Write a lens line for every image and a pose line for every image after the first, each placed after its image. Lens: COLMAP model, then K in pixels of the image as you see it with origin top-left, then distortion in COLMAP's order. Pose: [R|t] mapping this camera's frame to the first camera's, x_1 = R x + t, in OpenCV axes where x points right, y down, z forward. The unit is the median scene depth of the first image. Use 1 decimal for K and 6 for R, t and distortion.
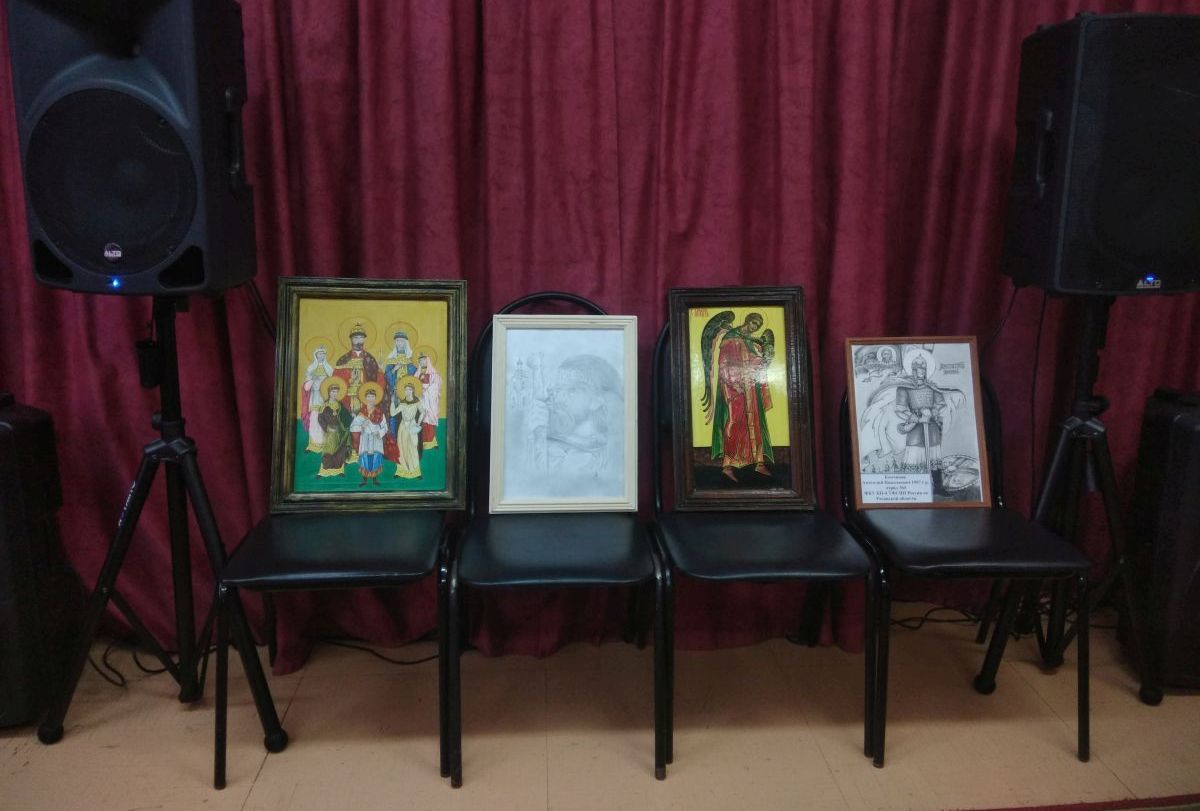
lens RADIAL K [[907.0, 0, 602.3], [0, 907.0, 371.6], [0, 0, 1]] dist [0.102136, -0.142797]
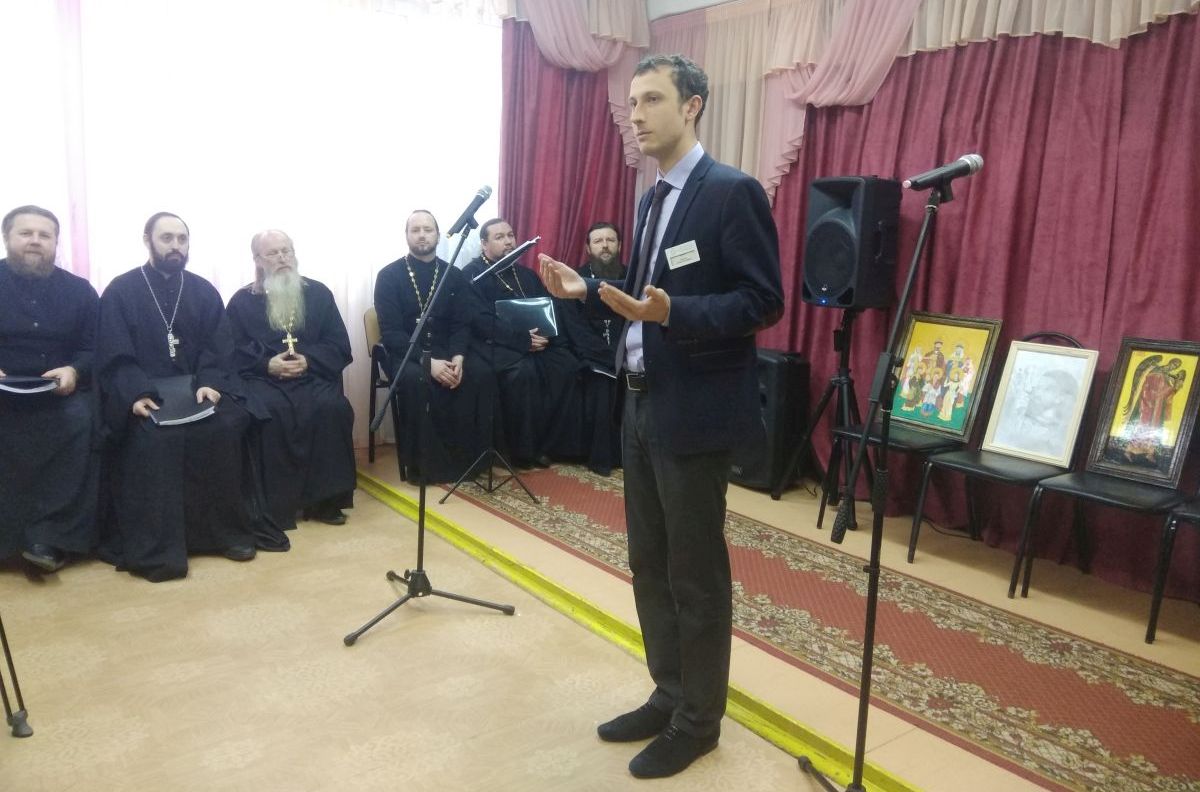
lens RADIAL K [[720.3, 0, 600.0], [0, 720.3, 396.0], [0, 0, 1]] dist [-0.020026, -0.004280]
pose [[0.555917, 0.180590, -0.811384, 0.584390], [-0.201547, 0.976272, 0.079200, 0.093846], [0.806433, 0.119504, 0.579123, -0.436412]]
